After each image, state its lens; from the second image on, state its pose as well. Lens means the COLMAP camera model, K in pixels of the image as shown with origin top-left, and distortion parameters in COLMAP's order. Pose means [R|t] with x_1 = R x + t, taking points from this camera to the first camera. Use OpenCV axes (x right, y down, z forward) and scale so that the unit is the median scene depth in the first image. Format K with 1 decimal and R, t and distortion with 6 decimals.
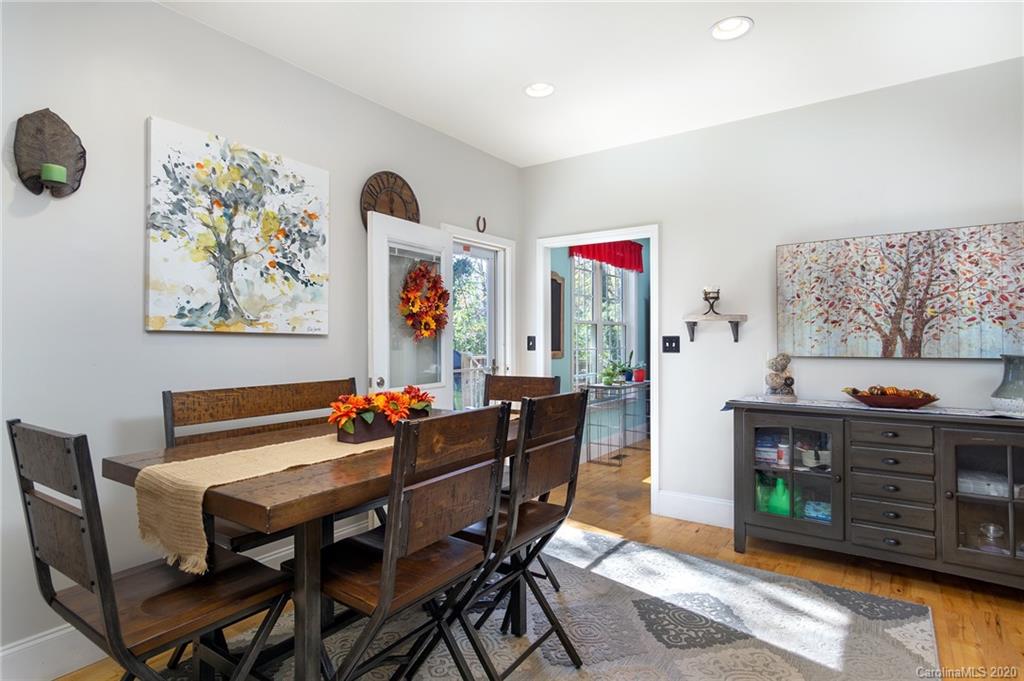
lens RADIAL K [[543.2, 0, 510.4], [0, 543.2, 337.2], [0, 0, 1]] dist [0.011436, 0.003409]
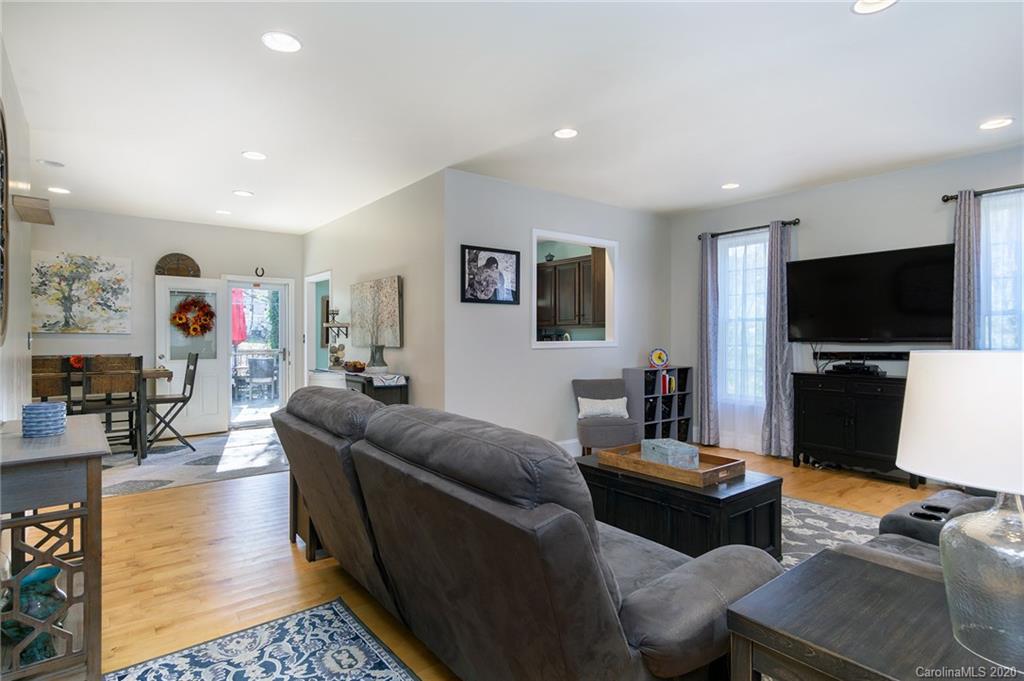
lens RADIAL K [[543.2, 0, 522.5], [0, 543.2, 338.0], [0, 0, 1]] dist [0.011436, 0.003409]
pose [[0.962108, 0.002529, -0.272656, 1.974374], [-0.001846, 0.999994, 0.002761, 0.002777], [0.272661, -0.002153, 0.962108, -0.750639]]
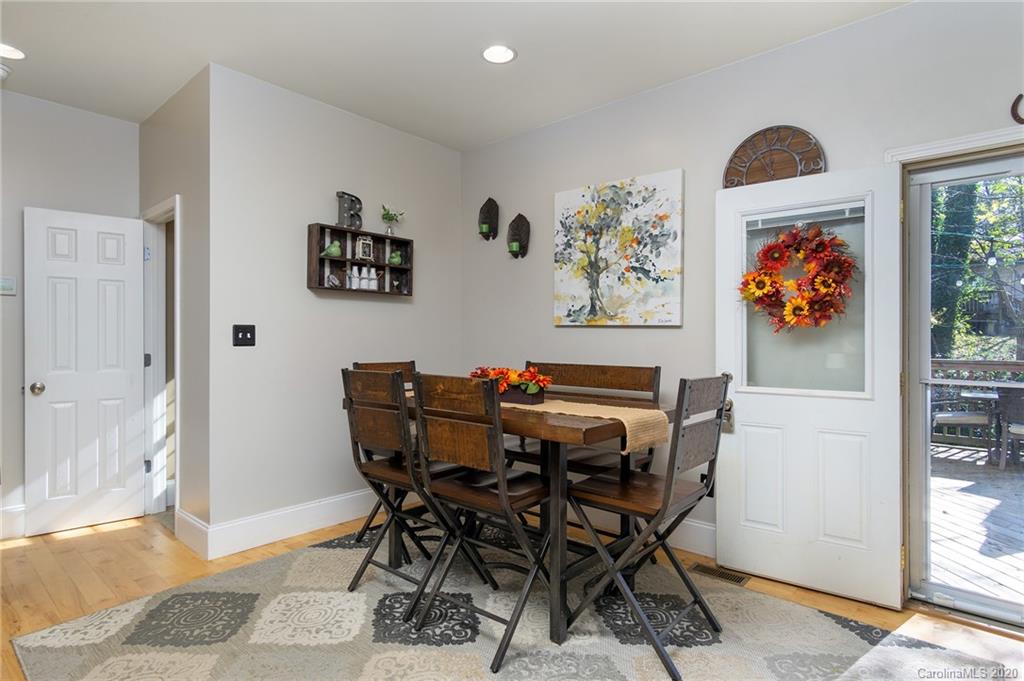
lens RADIAL K [[543.2, 0, 513.7], [0, 543.2, 338.0], [0, 0, 1]] dist [0.011436, 0.003409]
pose [[-0.100037, -0.004220, -0.994975, 0.820043], [-0.003507, 0.999986, -0.003888, 0.027013], [0.994978, 0.003100, -0.100051, 0.886099]]
